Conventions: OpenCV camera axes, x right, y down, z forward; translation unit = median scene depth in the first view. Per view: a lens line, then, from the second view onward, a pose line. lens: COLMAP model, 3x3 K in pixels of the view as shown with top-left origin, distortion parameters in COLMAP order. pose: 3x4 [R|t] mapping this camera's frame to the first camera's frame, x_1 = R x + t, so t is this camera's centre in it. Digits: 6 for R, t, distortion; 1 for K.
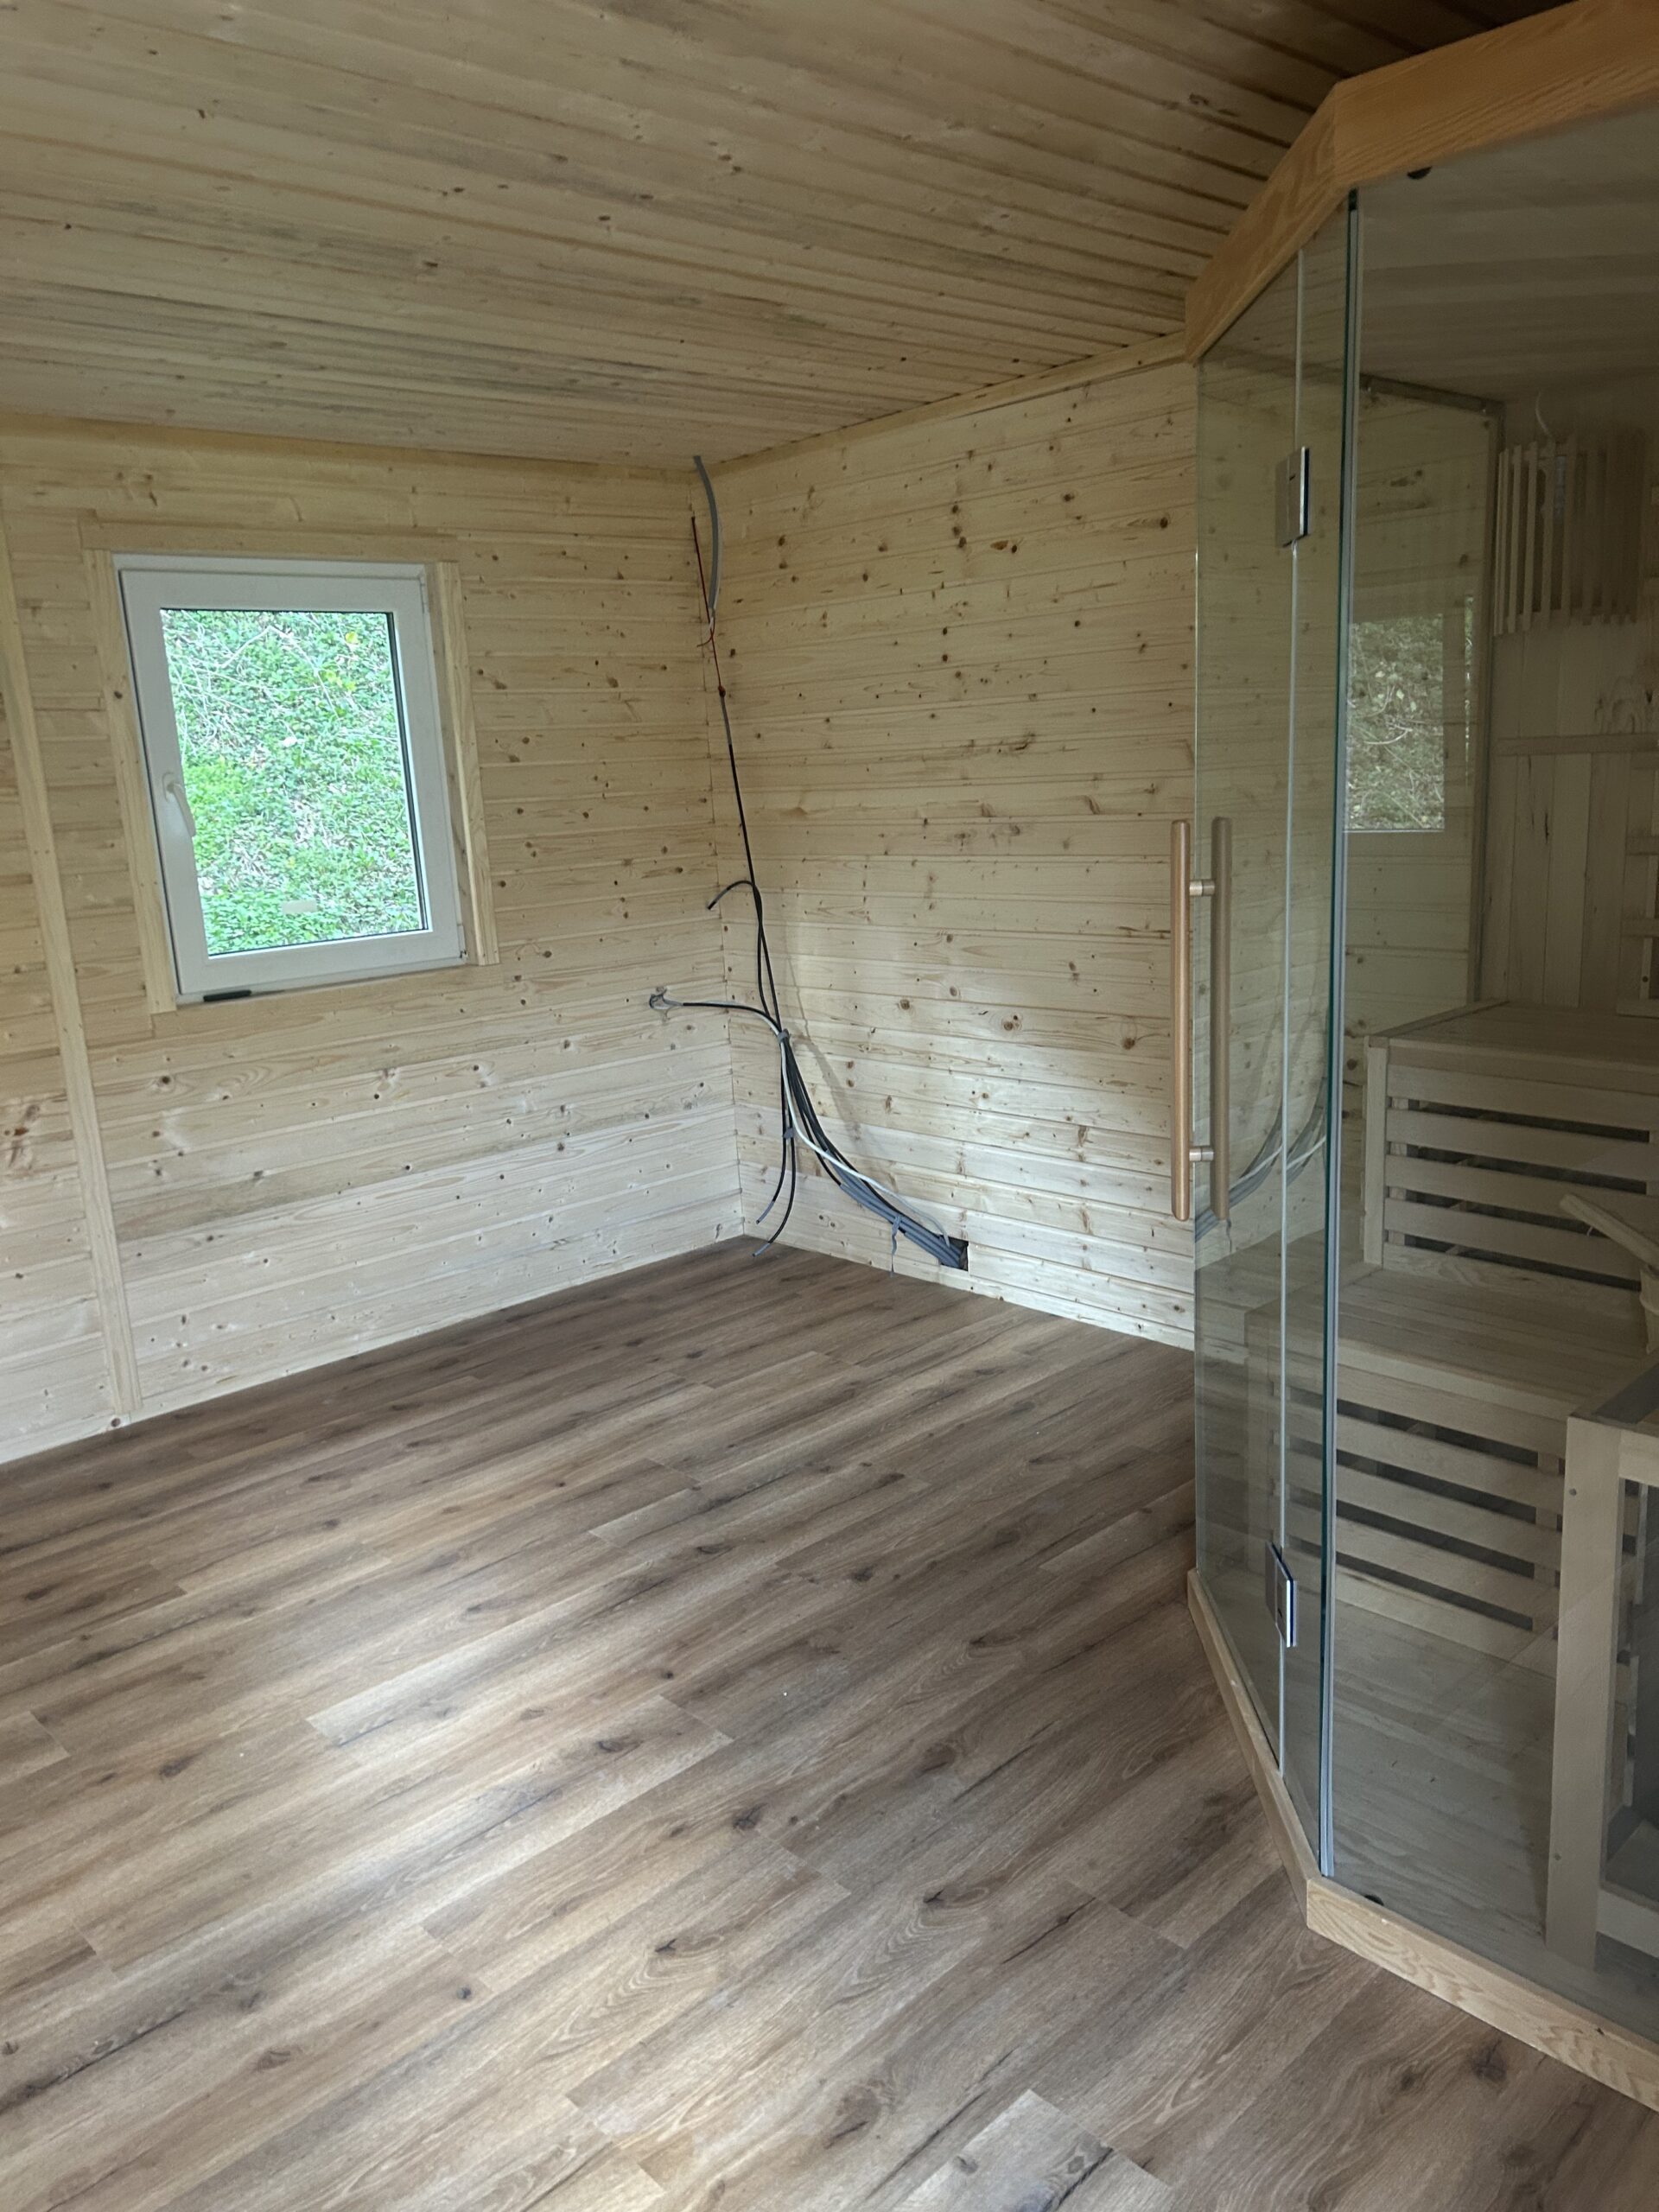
lens RADIAL K [[1669.5, 0, 851.2], [0, 1669.5, 1084.1], [0, 0, 1]] dist [0.120112, -0.214083]
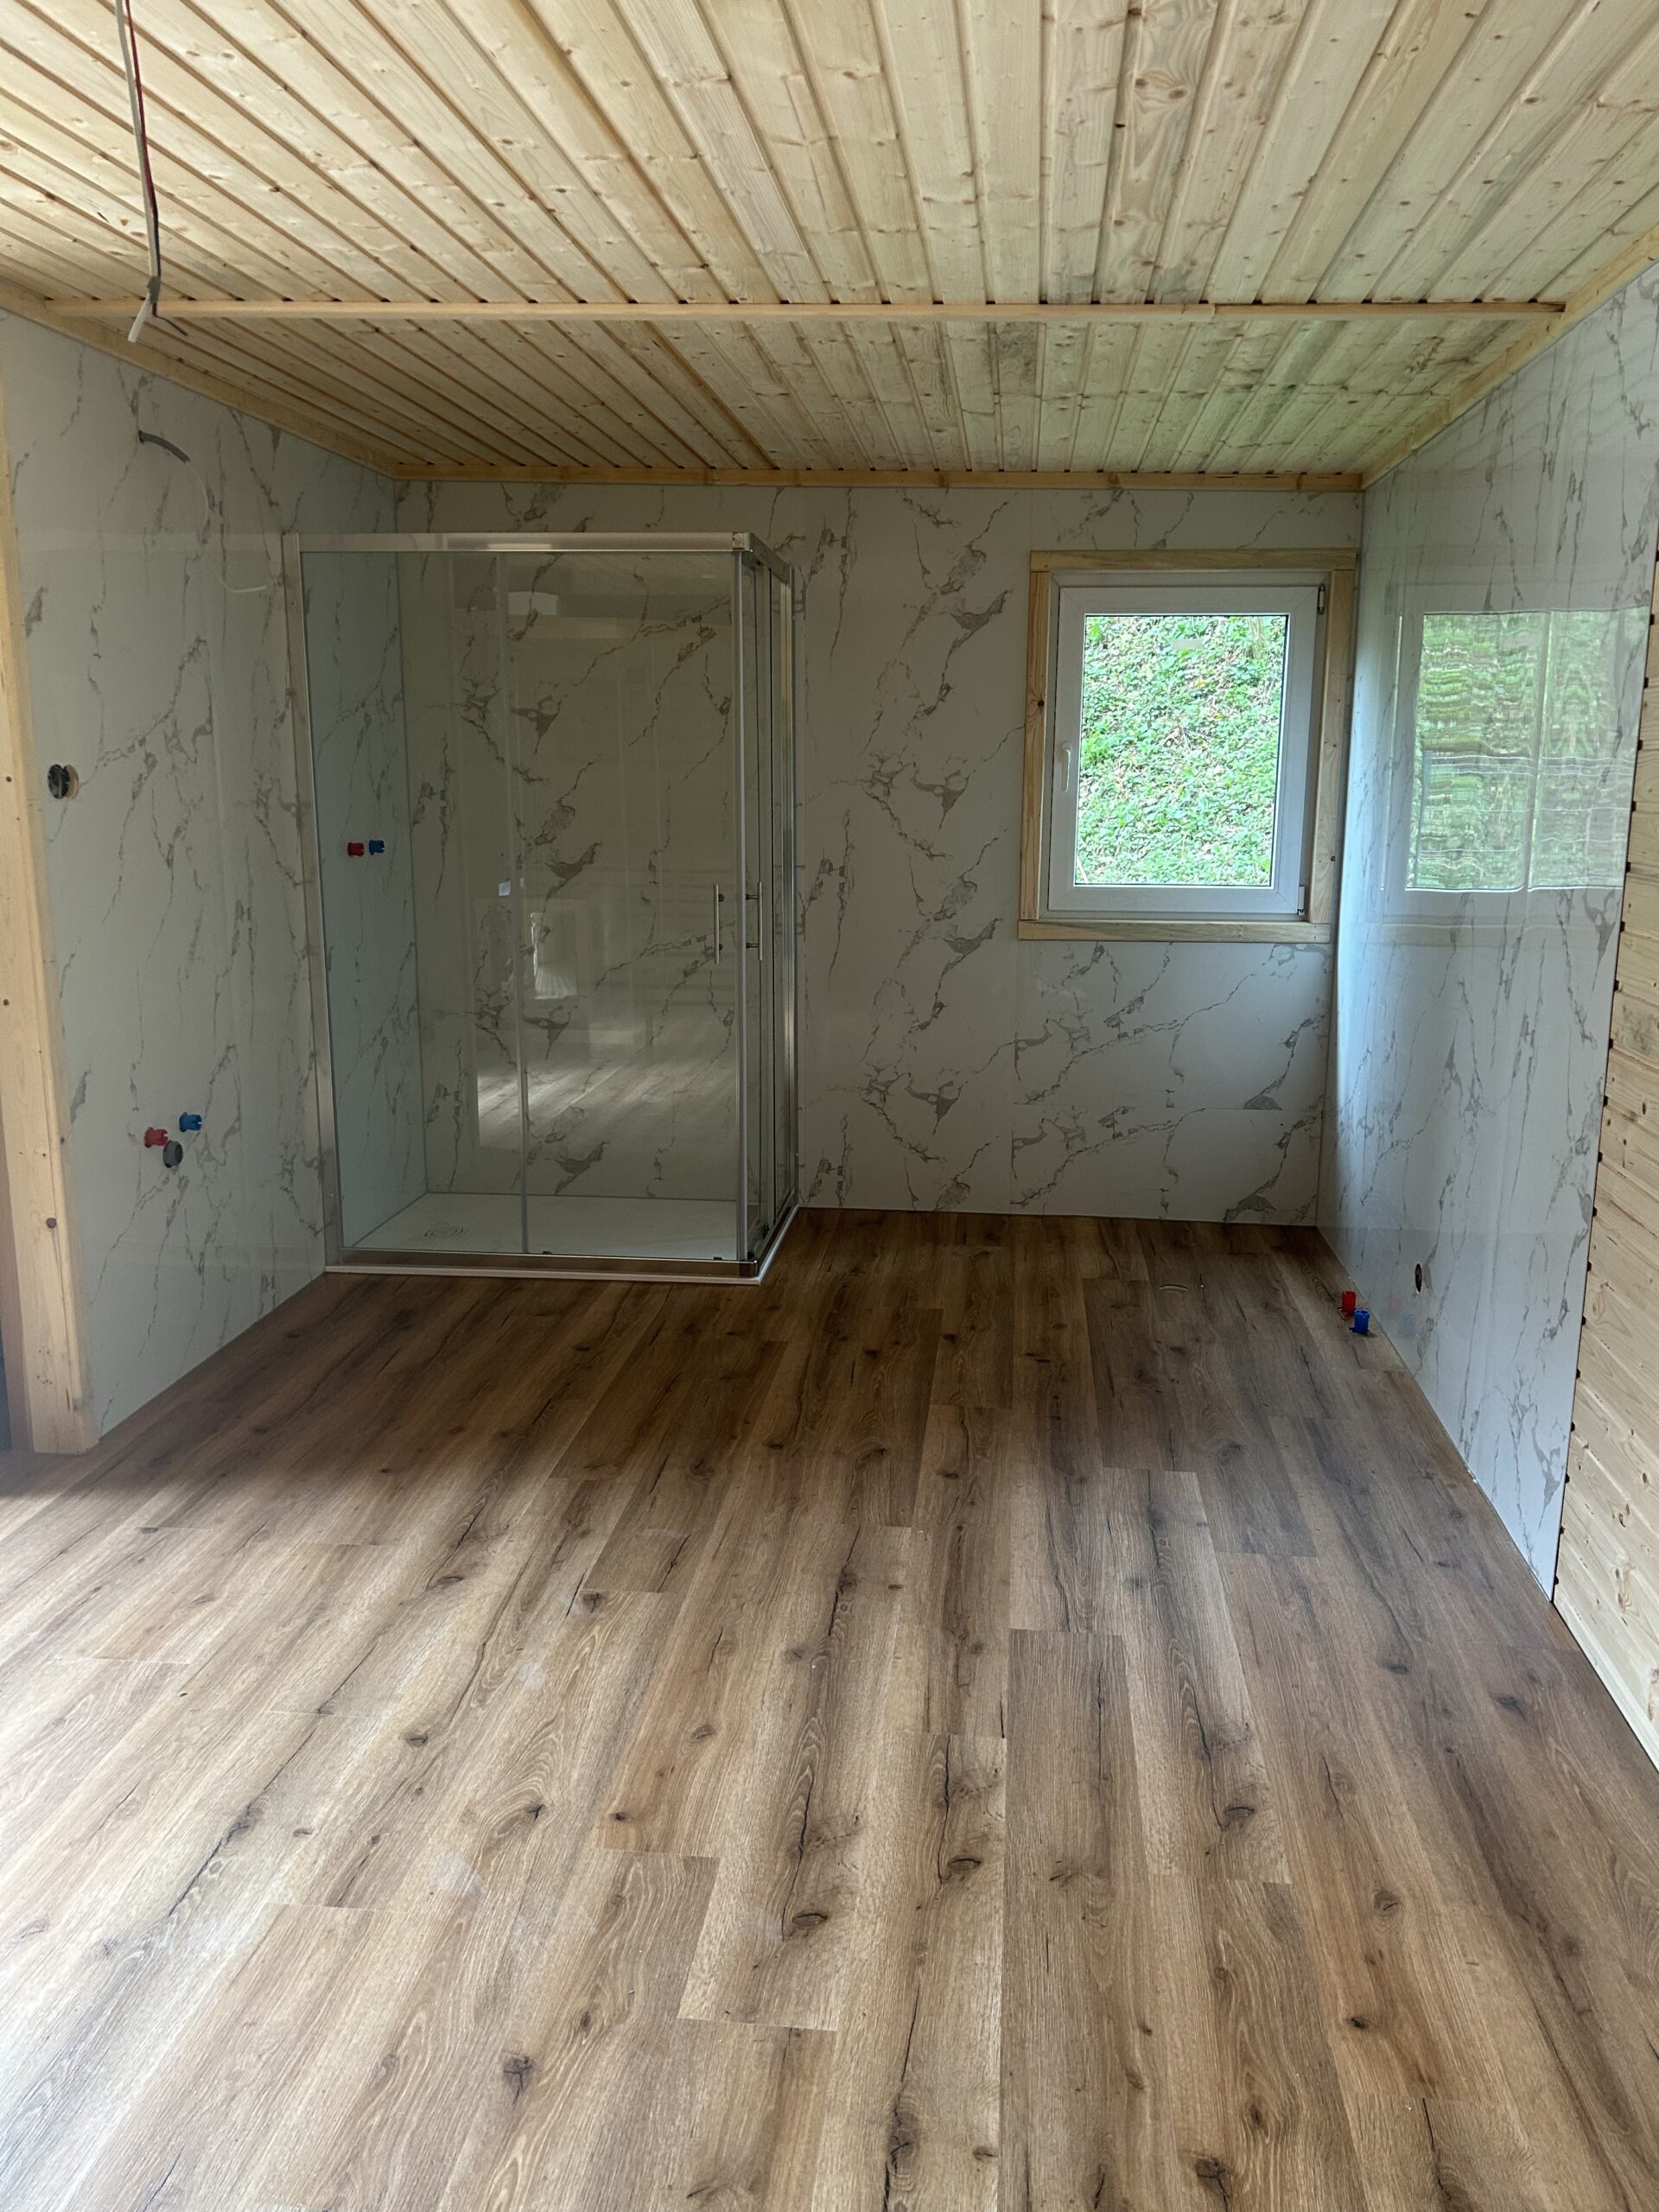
lens RADIAL K [[1669.5, 0, 851.2], [0, 1669.5, 1084.1], [0, 0, 1]] dist [0.120112, -0.214083]
pose [[-0.773830, 0.168367, -0.610606, -0.080205], [-0.093169, 0.923279, 0.372659, -0.165175], [0.626503, 0.345264, -0.698775, 0.874754]]
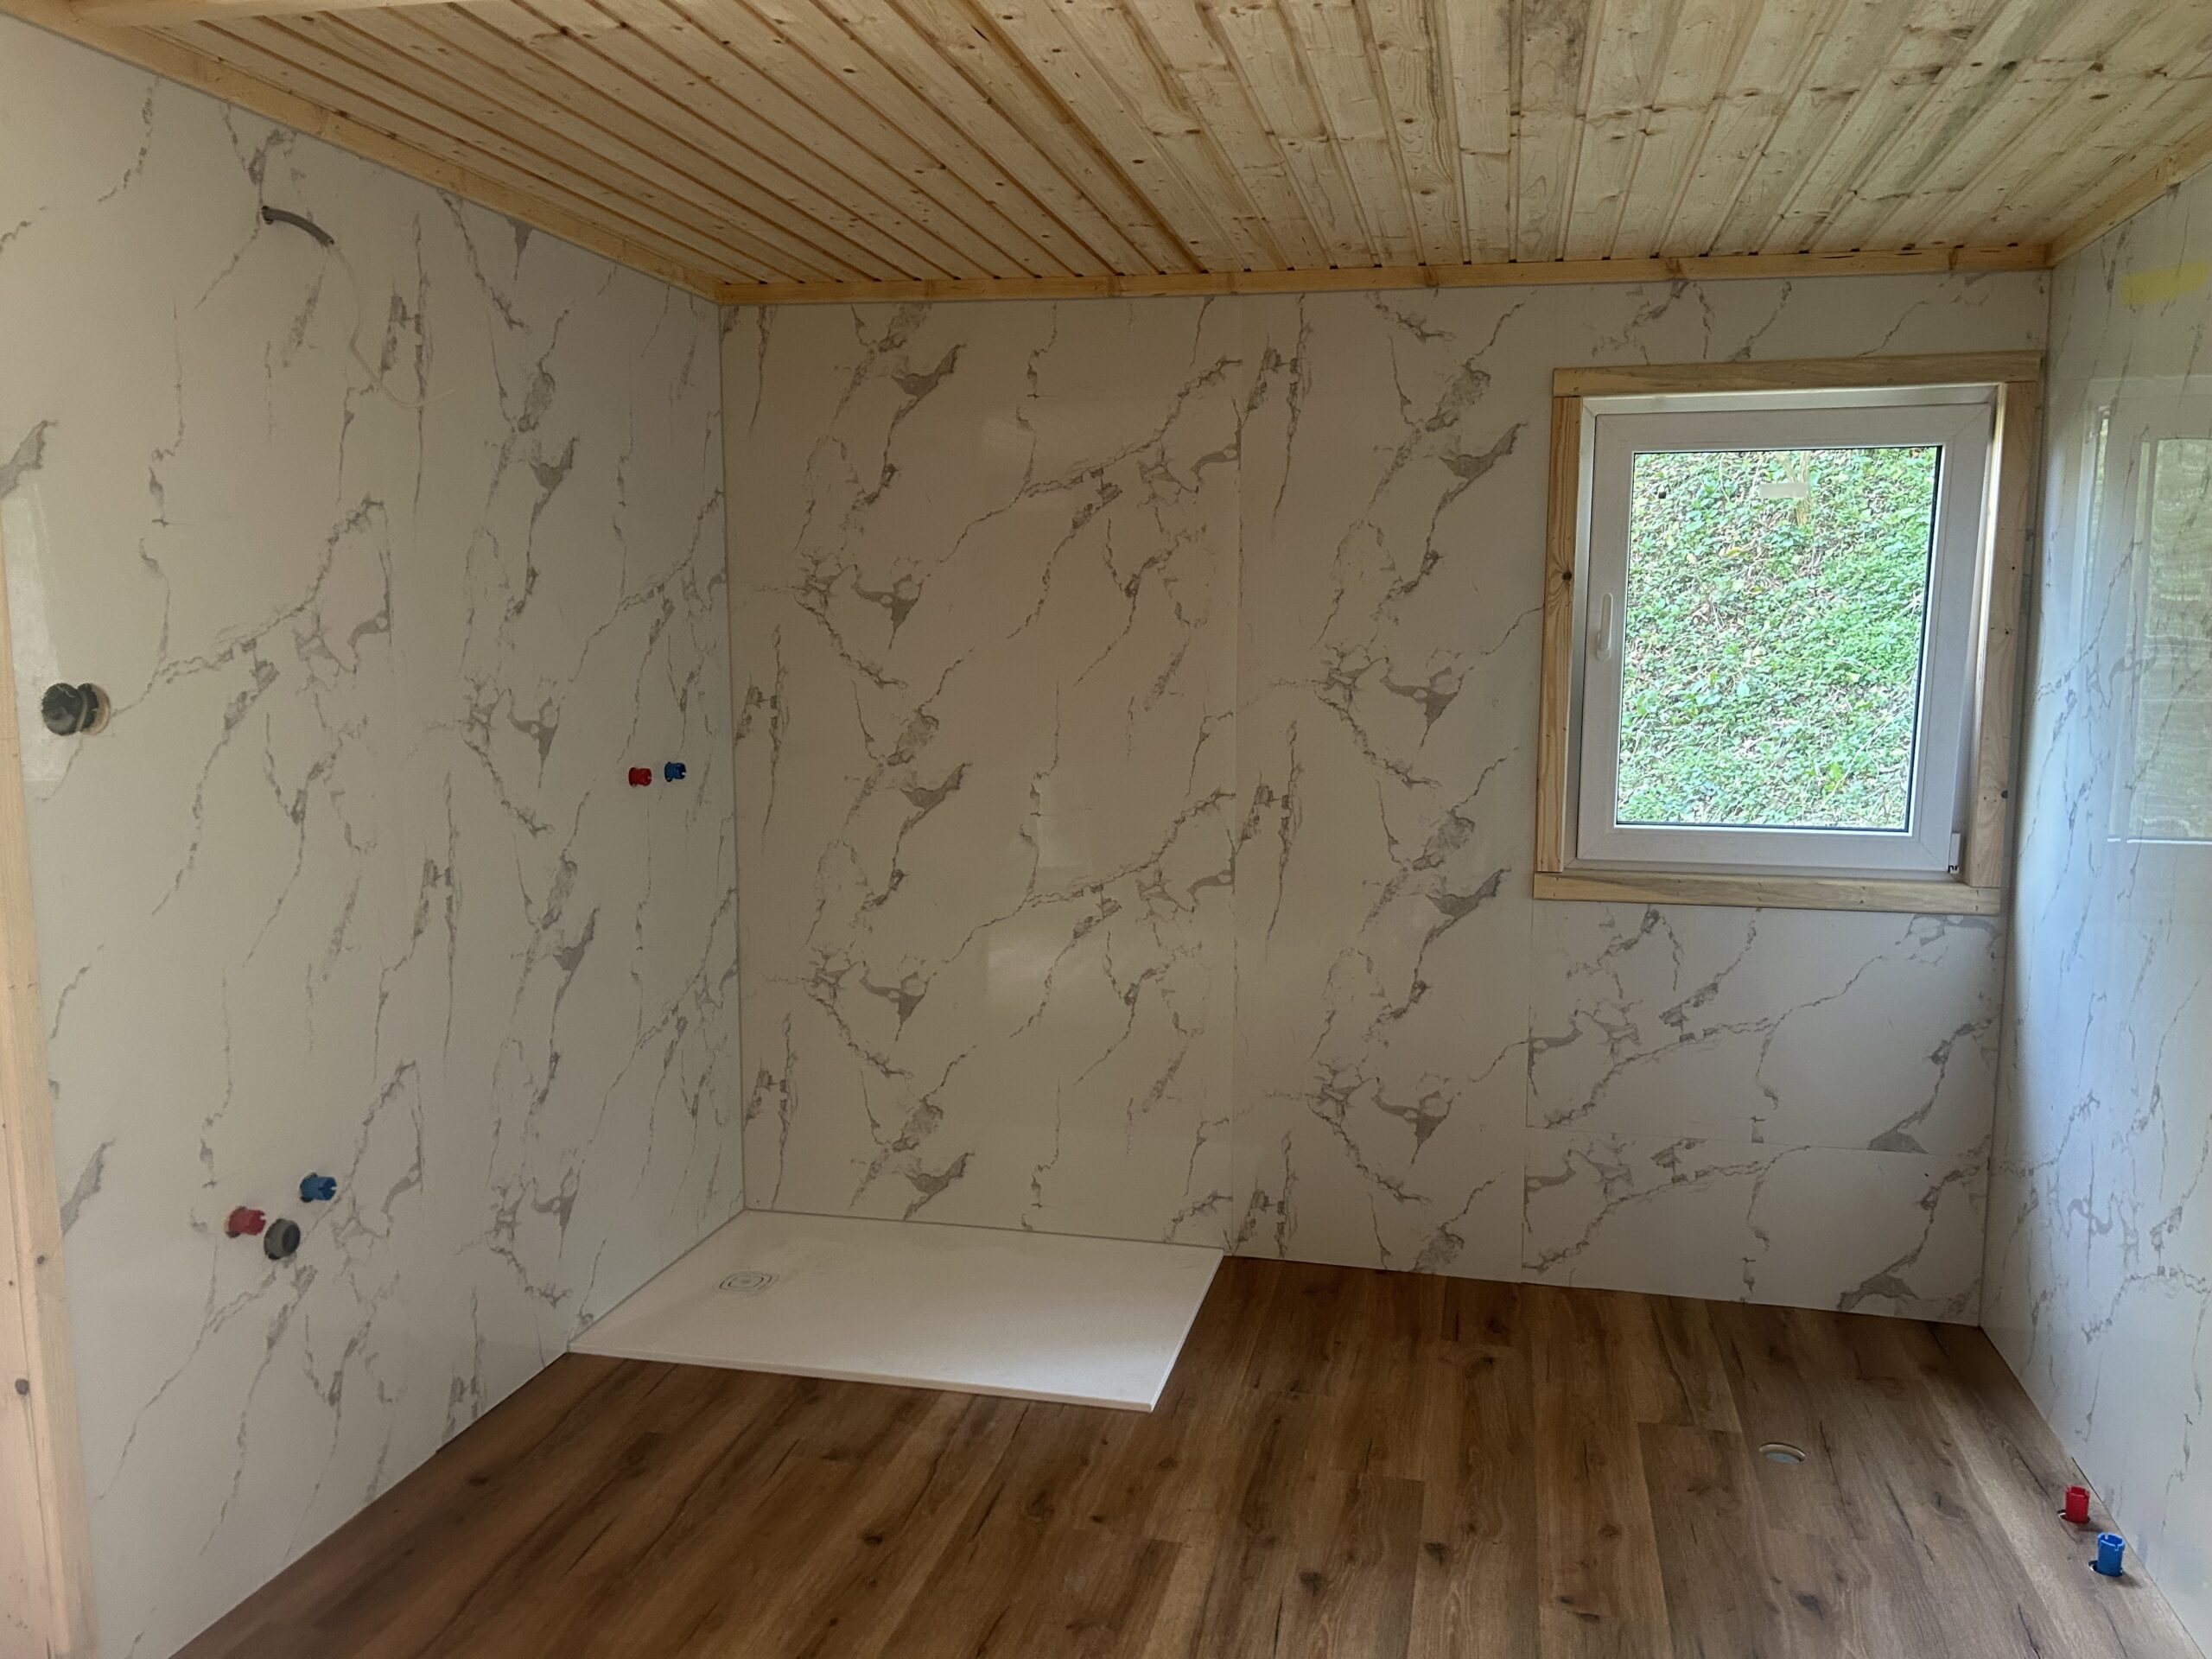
lens RADIAL K [[1669.5, 0, 1113.8], [0, 1669.5, 838.6], [0, 0, 1]] dist [0.120112, -0.214083]
pose [[-0.848620, 0.116571, -0.516000, -0.297229], [-0.062481, 0.946504, 0.316584, -0.114629], [0.525300, 0.300900, -0.795939, 0.641349]]
